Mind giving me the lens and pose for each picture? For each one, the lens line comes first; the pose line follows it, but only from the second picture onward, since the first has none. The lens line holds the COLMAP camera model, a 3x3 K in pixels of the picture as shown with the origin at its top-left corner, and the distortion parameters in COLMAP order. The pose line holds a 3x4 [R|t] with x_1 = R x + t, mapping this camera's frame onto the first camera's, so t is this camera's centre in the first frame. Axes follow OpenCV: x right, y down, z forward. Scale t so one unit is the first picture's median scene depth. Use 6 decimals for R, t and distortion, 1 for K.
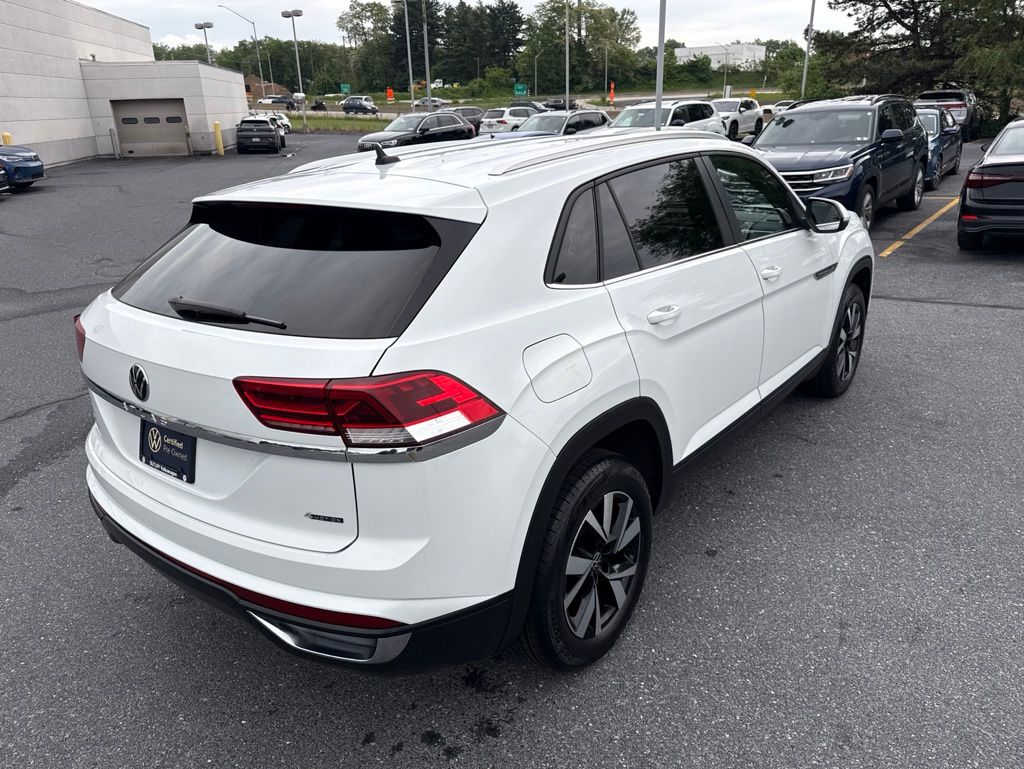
lens RADIAL K [[729.8, 0, 509.9], [0, 729.8, 377.5], [0, 0, 1]] dist [0.024278, -0.031042]
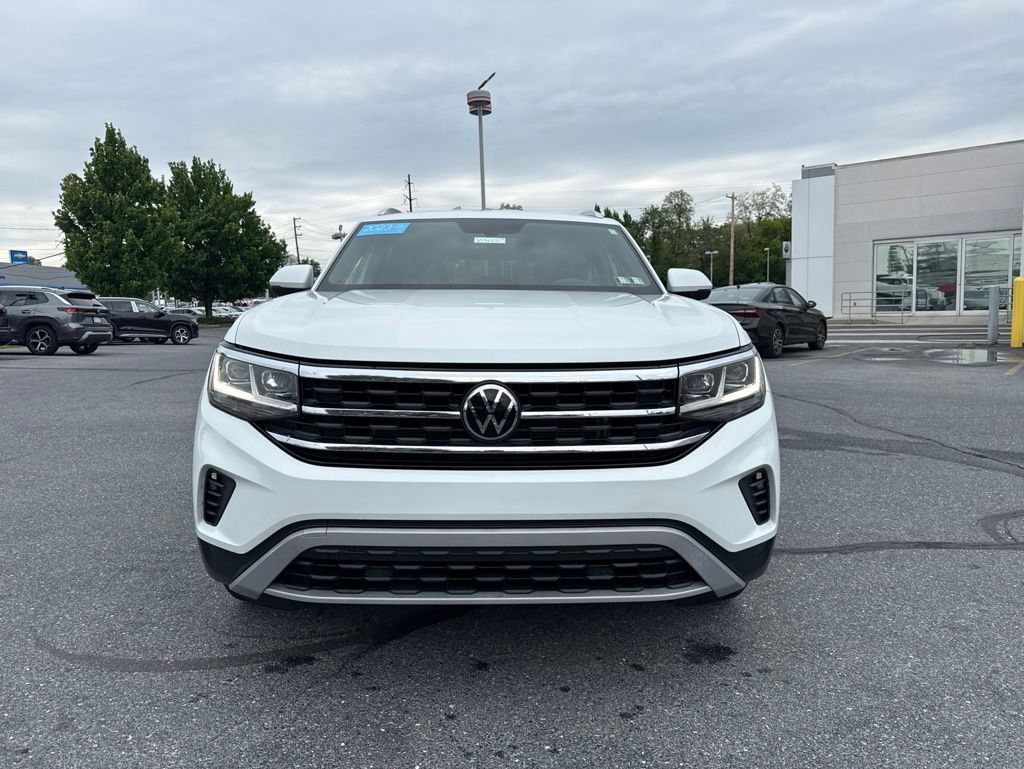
lens RADIAL K [[719.7, 0, 514.2], [0, 719.7, 382.9], [0, 0, 1]] dist [0.026271, -0.034082]
pose [[-0.765109, 0.117615, -0.633068, 0.383935], [-0.178483, 0.905912, 0.384015, -0.241015], [0.618670, 0.406805, -0.672129, 0.871628]]
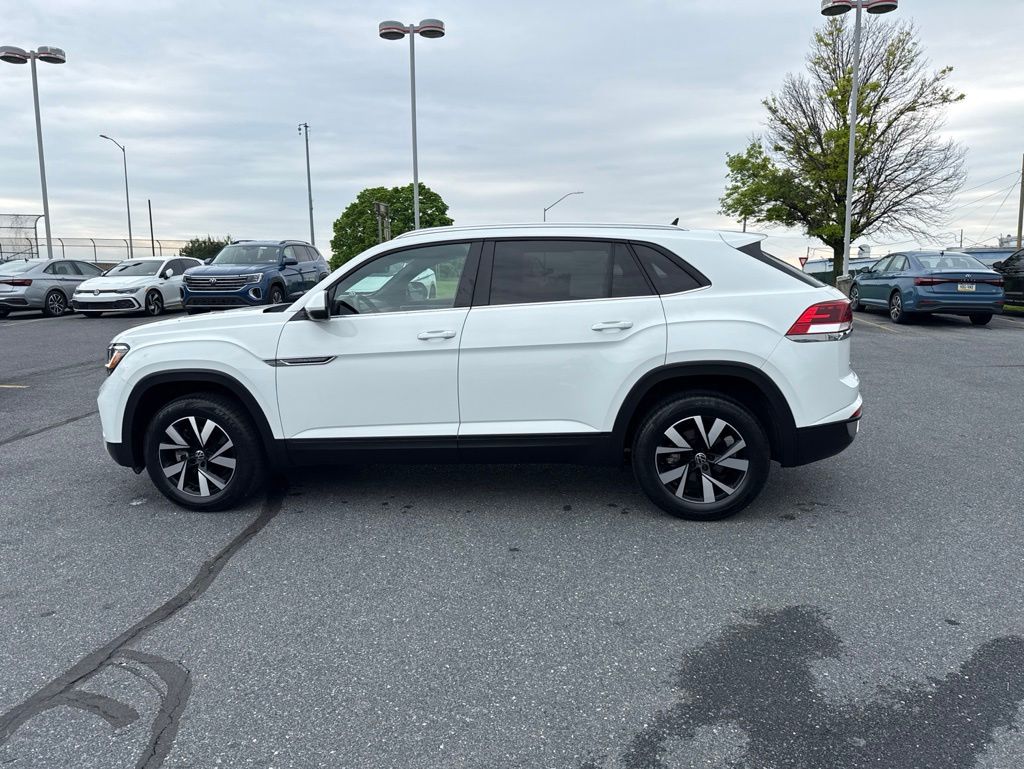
lens RADIAL K [[720.8, 0, 511.7], [0, 720.8, 384.4], [0, 0, 1]] dist [0.045491, -0.058813]
pose [[-0.517234, -0.078987, 0.852191, -0.500759], [0.327973, 0.901424, 0.282611, -0.191822], [-0.790508, 0.425672, -0.440342, 0.749602]]
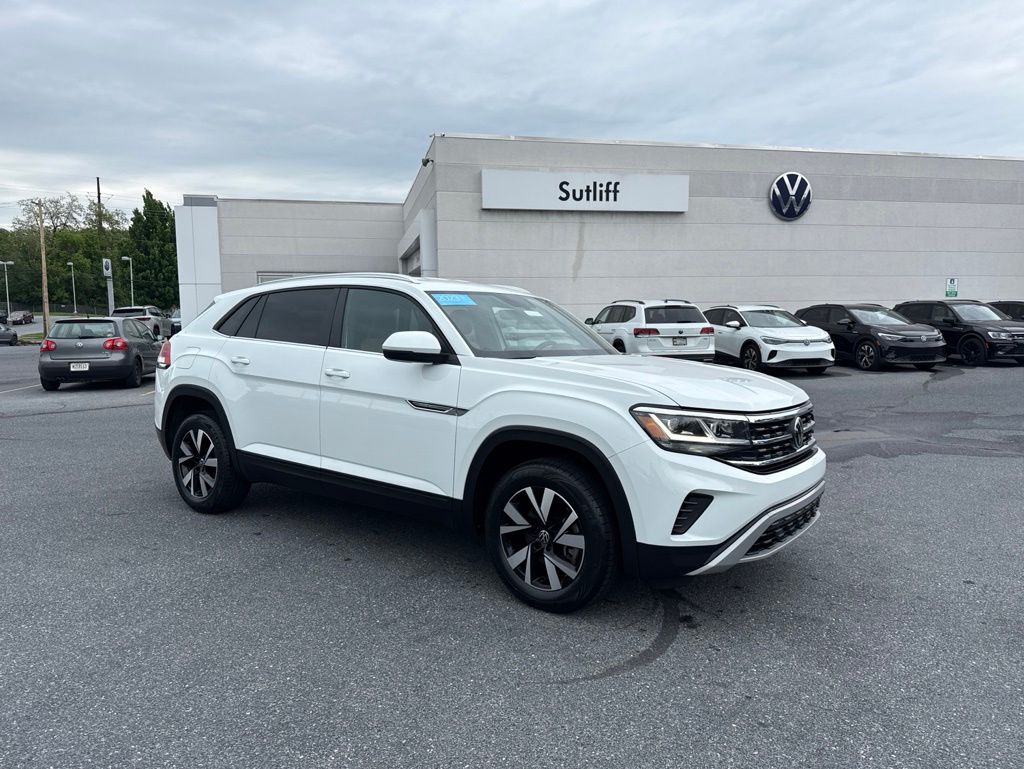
lens RADIAL K [[713.2, 0, 511.0], [0, 713.2, 384.1], [0, 0, 1]] dist [0.089784, -0.124319]
pose [[0.026485, 0.125206, -0.991777, 0.675650], [-0.344556, 0.932473, 0.108518, -0.153257], [0.938392, 0.338849, 0.067838, 0.501001]]
